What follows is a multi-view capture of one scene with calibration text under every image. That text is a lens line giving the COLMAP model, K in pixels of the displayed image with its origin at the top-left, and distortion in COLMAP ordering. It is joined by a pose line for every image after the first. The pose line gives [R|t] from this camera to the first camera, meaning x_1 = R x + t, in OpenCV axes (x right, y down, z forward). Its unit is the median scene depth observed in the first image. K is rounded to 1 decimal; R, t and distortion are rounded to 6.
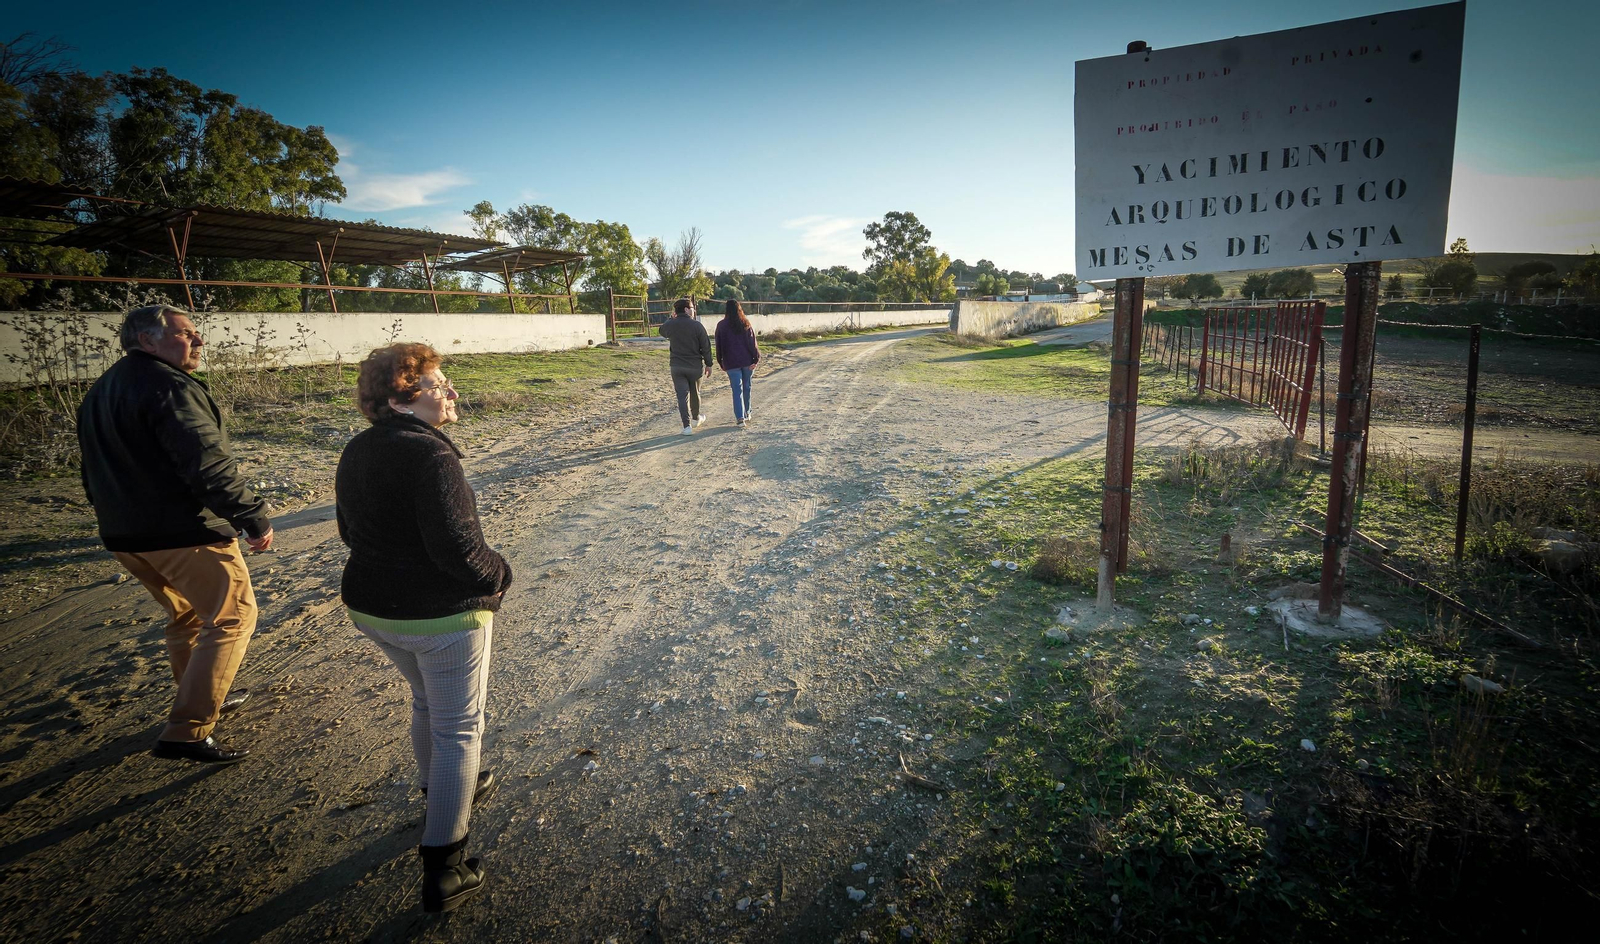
lens RADIAL K [[842.4, 0, 799.3], [0, 842.4, 471.1], [0, 0, 1]] dist [-0.017522, 0.001191]
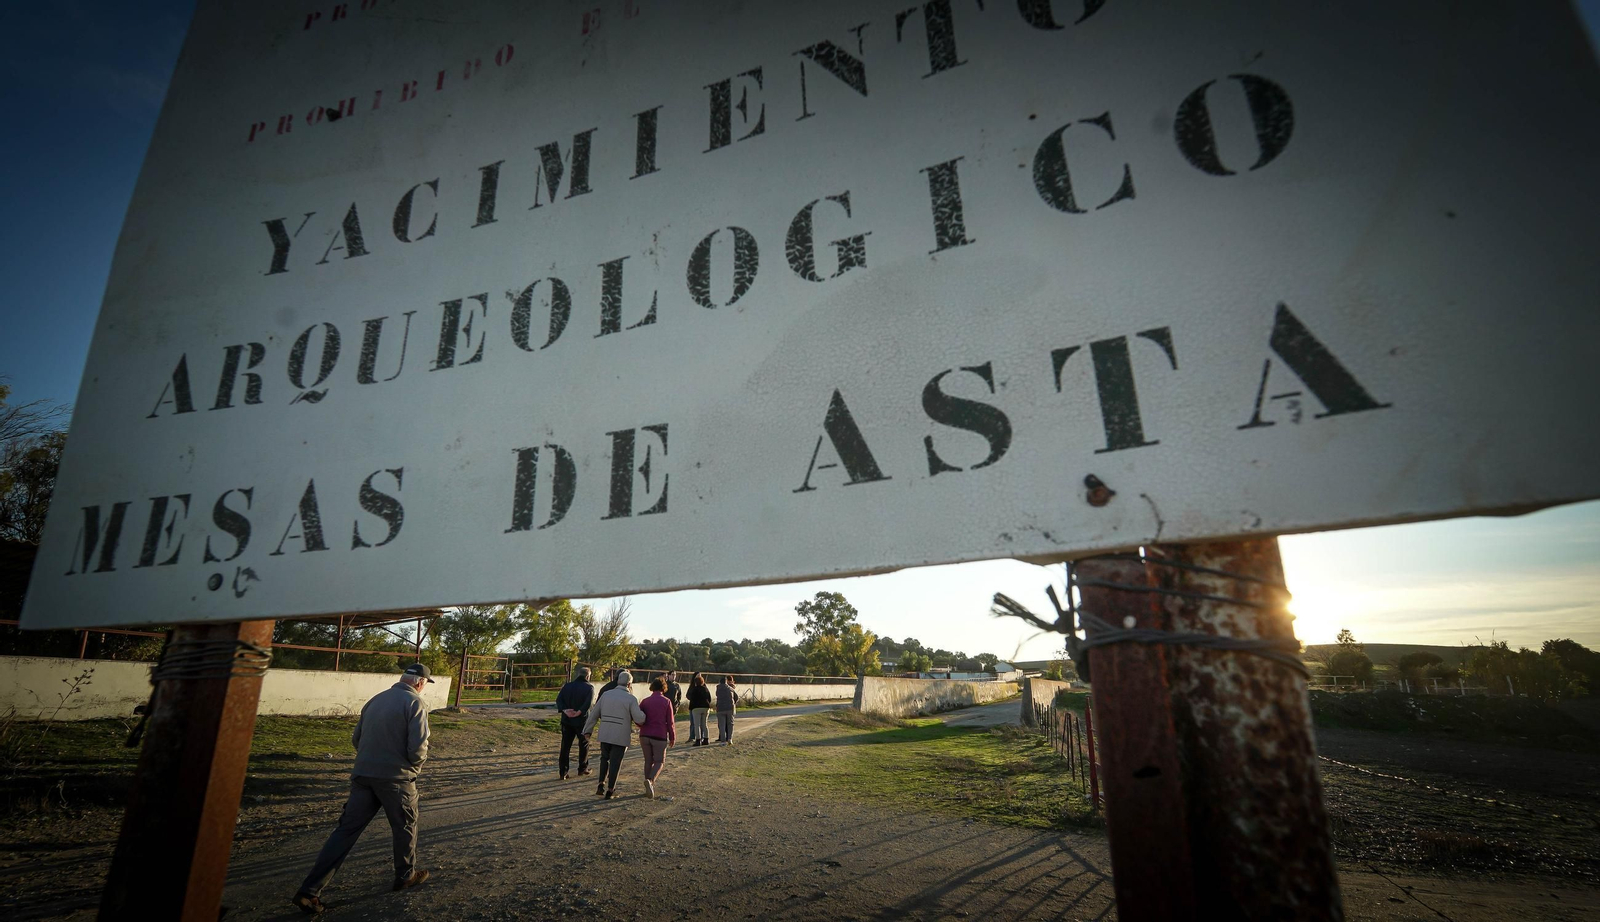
lens RADIAL K [[669.7, 0, 801.2], [0, 669.7, 460.1], [0, 0, 1]] dist [-0.023770, -0.000005]
pose [[0.999316, 0.031405, -0.019527, 0.098705], [-0.036930, 0.875108, -0.482516, -0.032906], [0.001934, 0.482907, 0.875669, 0.142979]]
